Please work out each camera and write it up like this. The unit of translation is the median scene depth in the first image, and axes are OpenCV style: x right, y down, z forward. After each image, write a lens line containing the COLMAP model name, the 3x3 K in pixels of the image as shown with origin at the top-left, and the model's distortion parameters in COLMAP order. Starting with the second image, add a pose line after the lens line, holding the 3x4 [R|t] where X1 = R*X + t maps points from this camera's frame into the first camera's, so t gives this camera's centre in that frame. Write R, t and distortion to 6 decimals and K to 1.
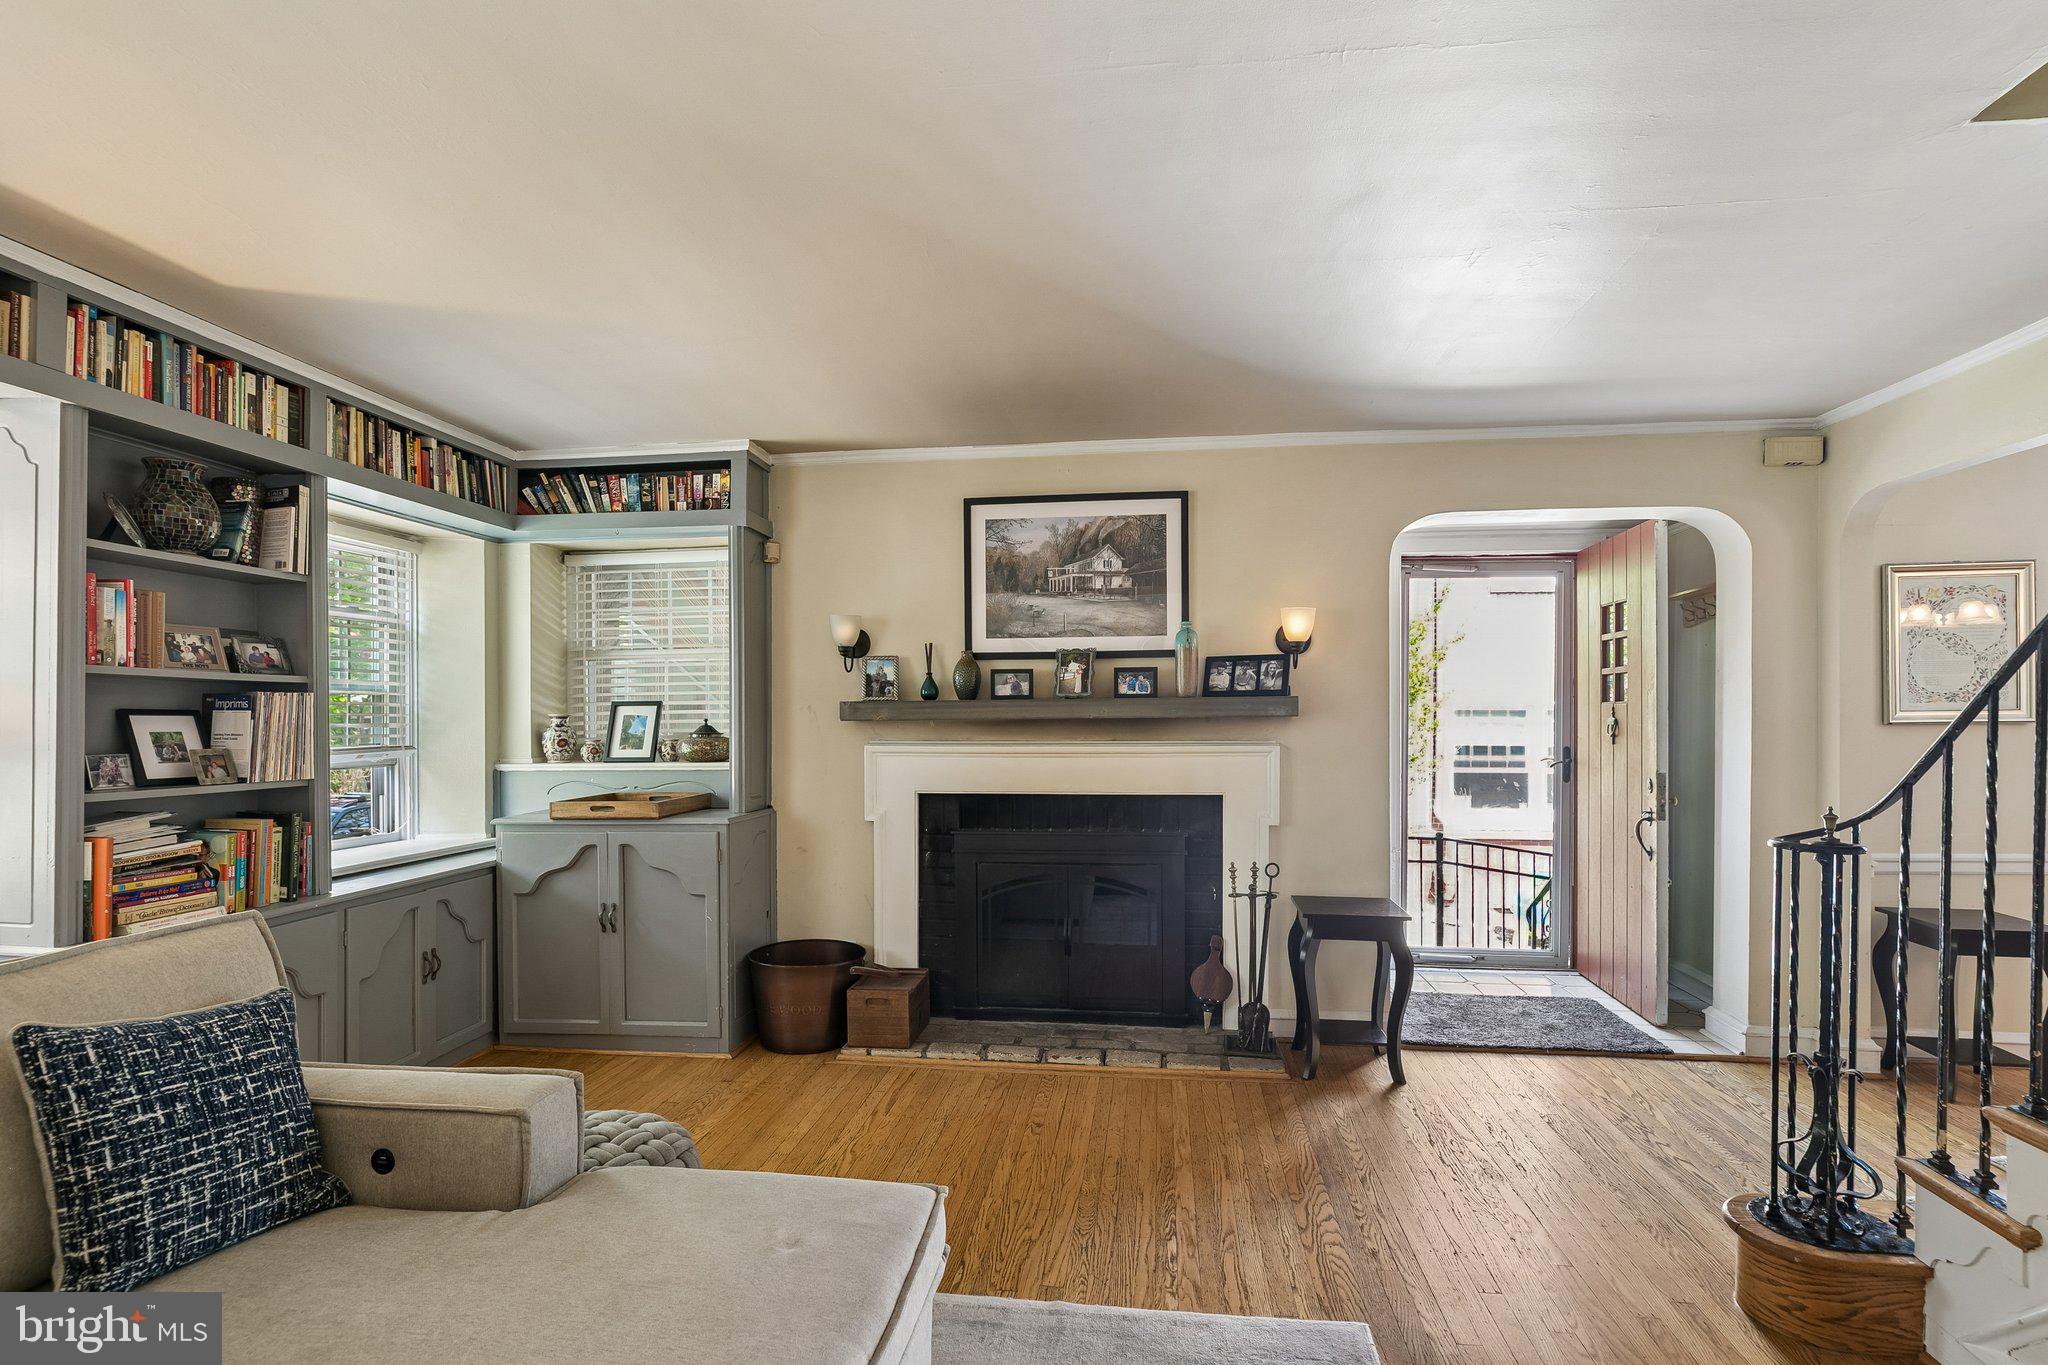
lens RADIAL K [[1030.2, 0, 1019.5], [0, 1030.2, 716.2], [0, 0, 1]] dist [0.000823, -0.000074]
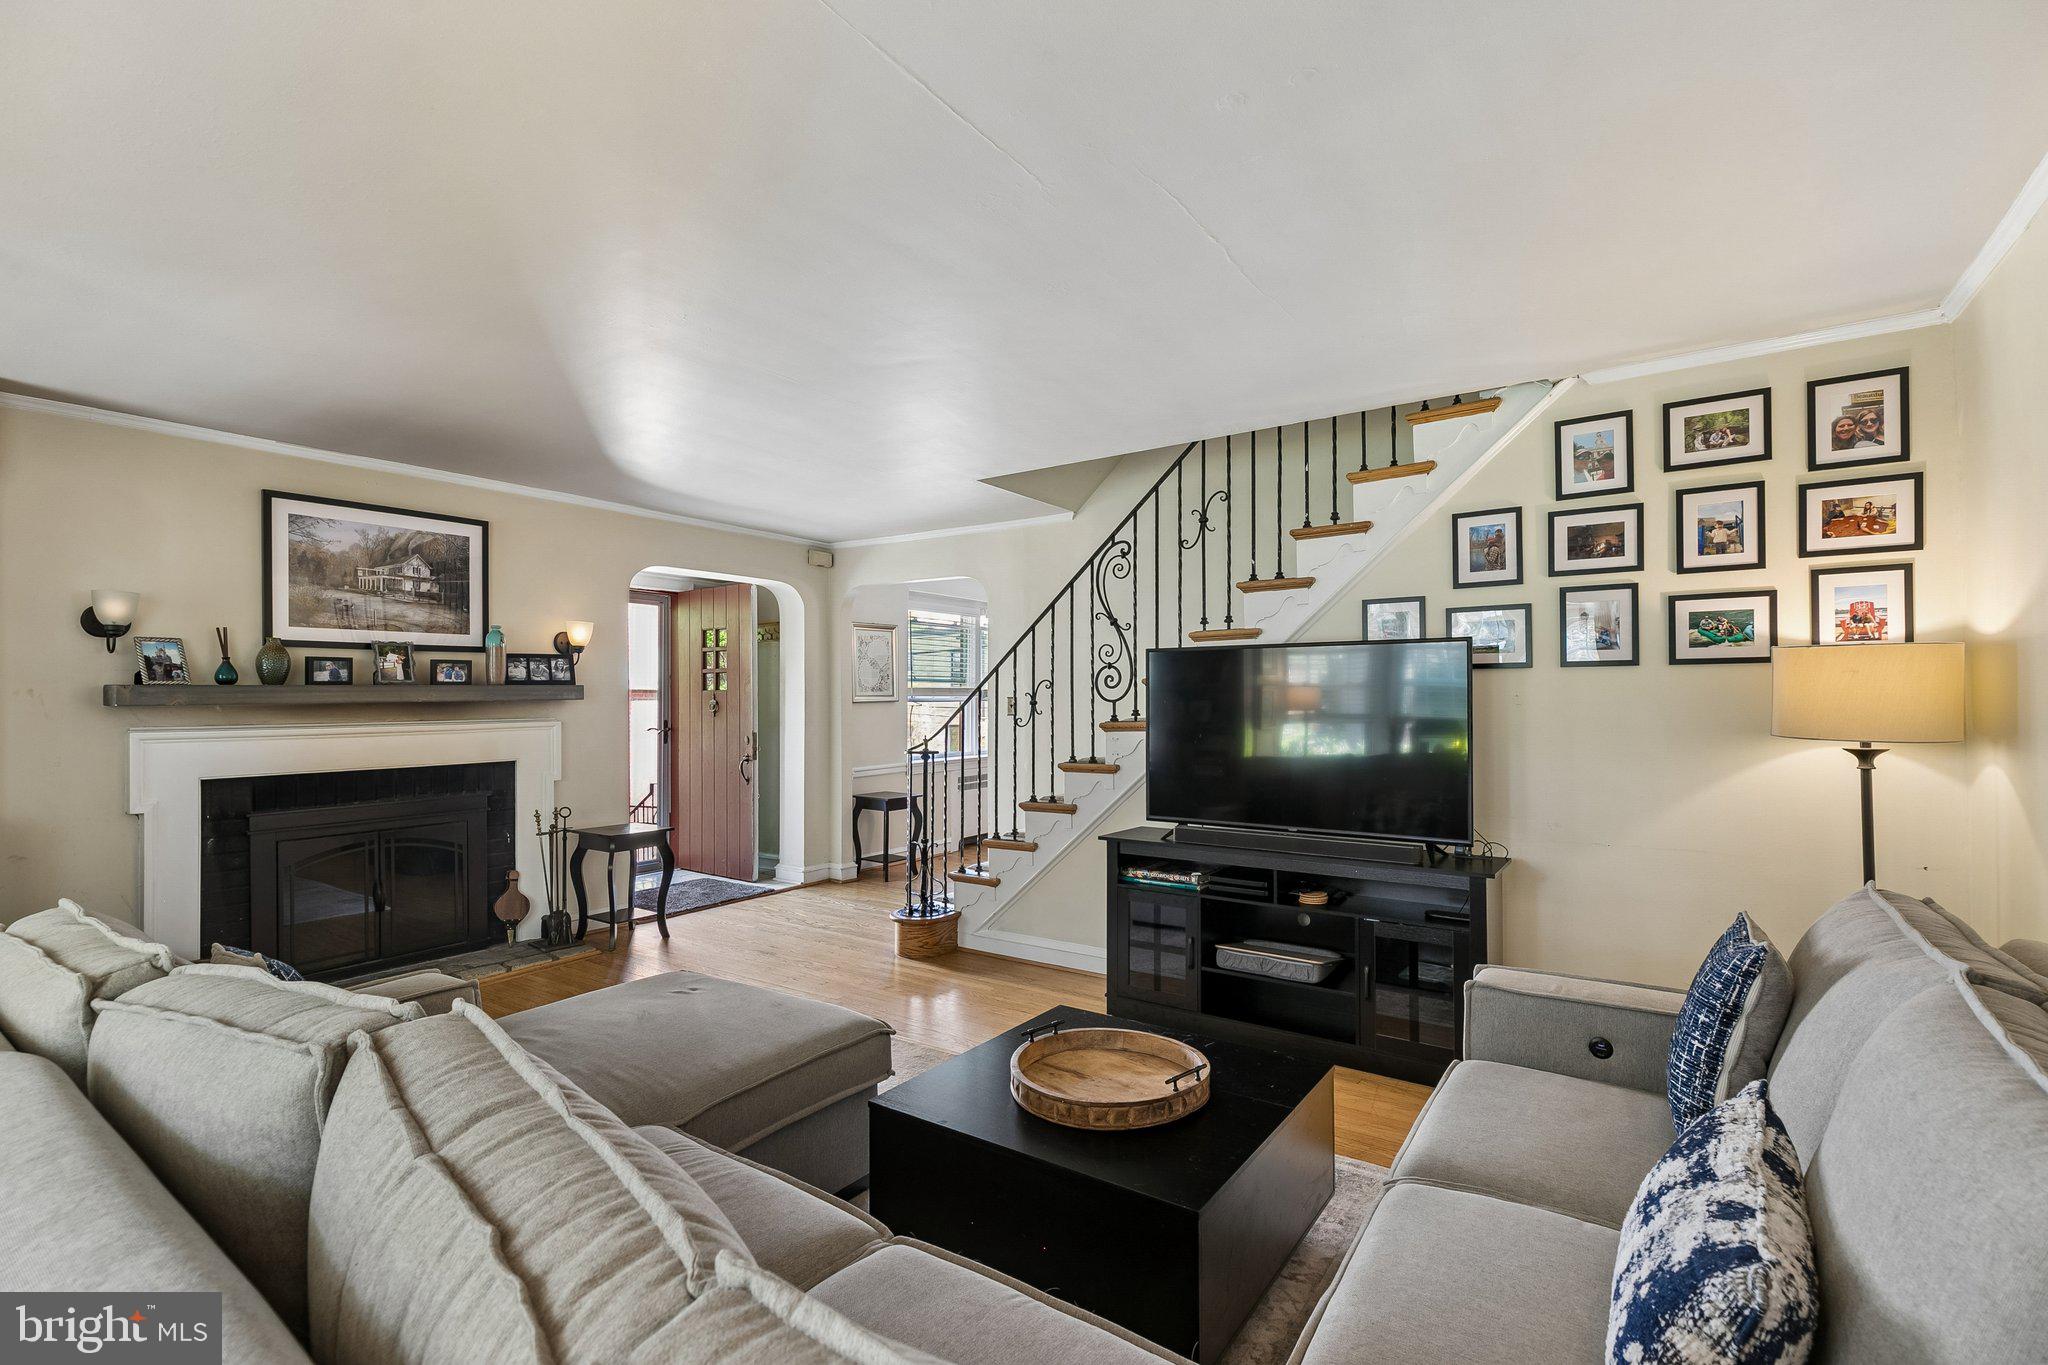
lens RADIAL K [[912.2, 0, 1024.0], [0, 912.2, 682.5], [0, 0, 1]] dist [-0.000154, -0.000033]
pose [[0.461392, 0.014282, 0.887082, -0.520582], [0.007834, 0.999766, -0.020170, 0.006347], [-0.887162, 0.016255, 0.461172, -0.094810]]
